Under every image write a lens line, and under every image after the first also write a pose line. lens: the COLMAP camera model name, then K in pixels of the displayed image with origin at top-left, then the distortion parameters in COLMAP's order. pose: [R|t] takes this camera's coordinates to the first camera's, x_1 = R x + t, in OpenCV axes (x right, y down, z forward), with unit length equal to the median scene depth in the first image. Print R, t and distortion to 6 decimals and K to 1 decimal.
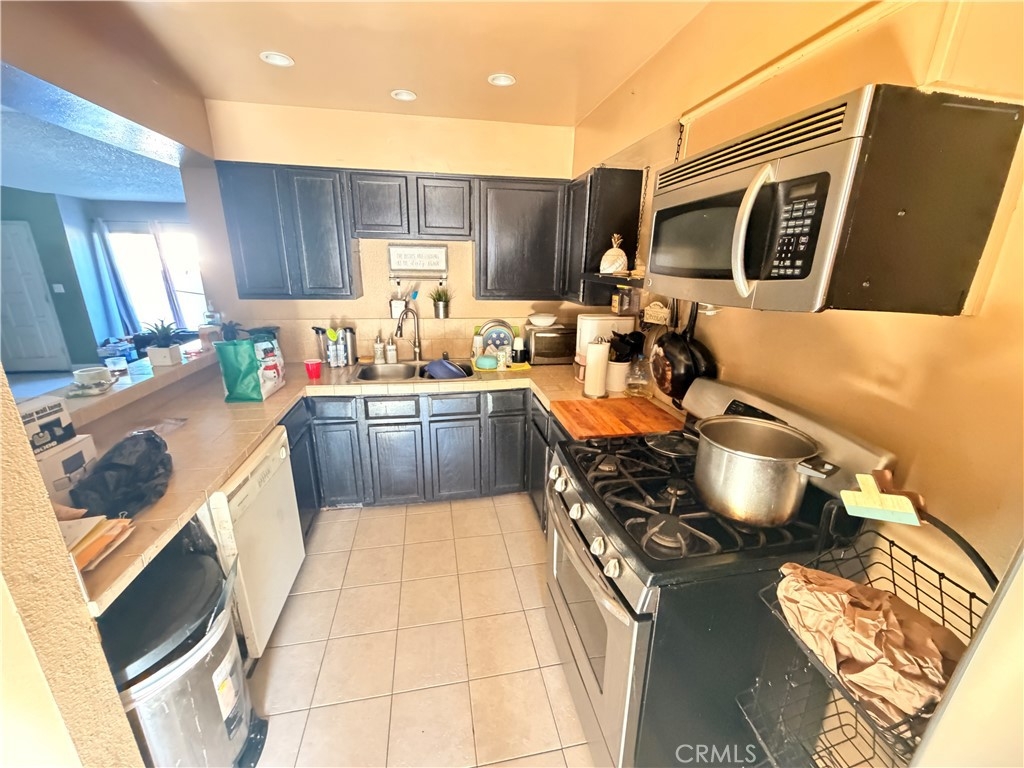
lens RADIAL K [[406.4, 0, 513.7], [0, 406.4, 383.9], [0, 0, 1]] dist [-0.000478, 0.000286]
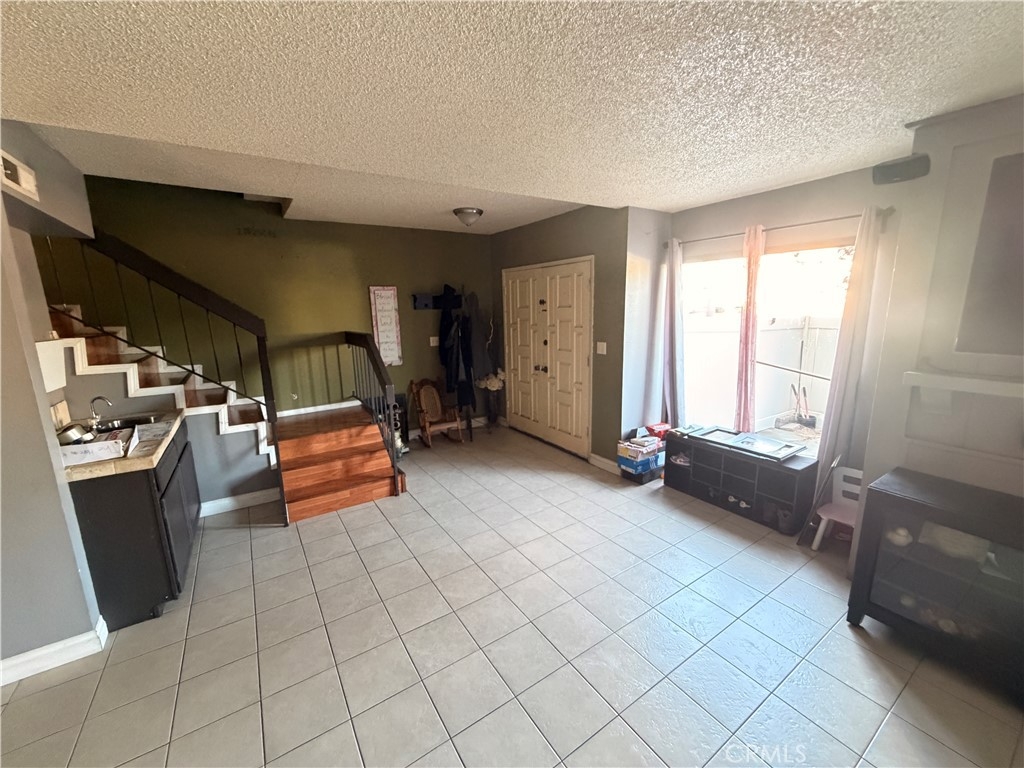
lens RADIAL K [[406.4, 0, 510.5], [0, 406.4, 381.3], [0, 0, 1]] dist [-0.000478, 0.000286]
pose [[0.381460, 0.147944, -0.912470, -0.513516], [-0.242171, 0.968627, 0.055808, -0.170872], [0.892099, 0.199685, 0.405321, 0.561211]]
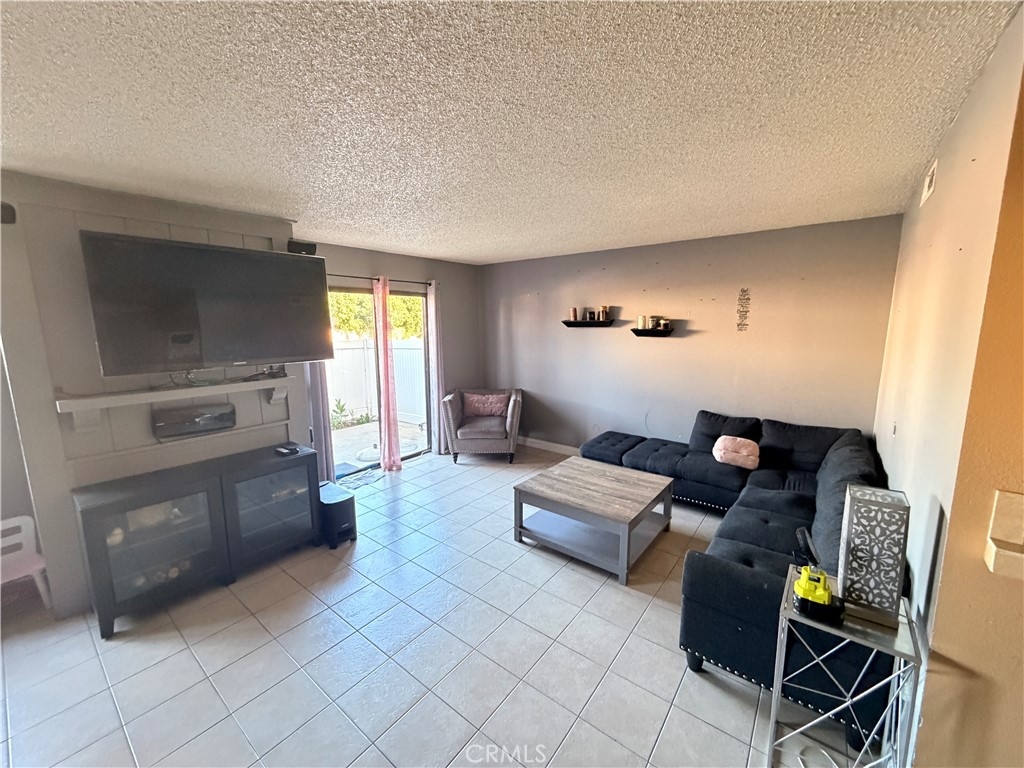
lens RADIAL K [[406.4, 0, 508.9], [0, 406.4, 385.1], [0, 0, 1]] dist [-0.000478, 0.000286]
pose [[0.756067, -0.122512, 0.642925, -0.622948], [0.210901, 0.975531, -0.062123, -0.144784], [-0.619583, 0.182563, 0.763405, 0.454723]]
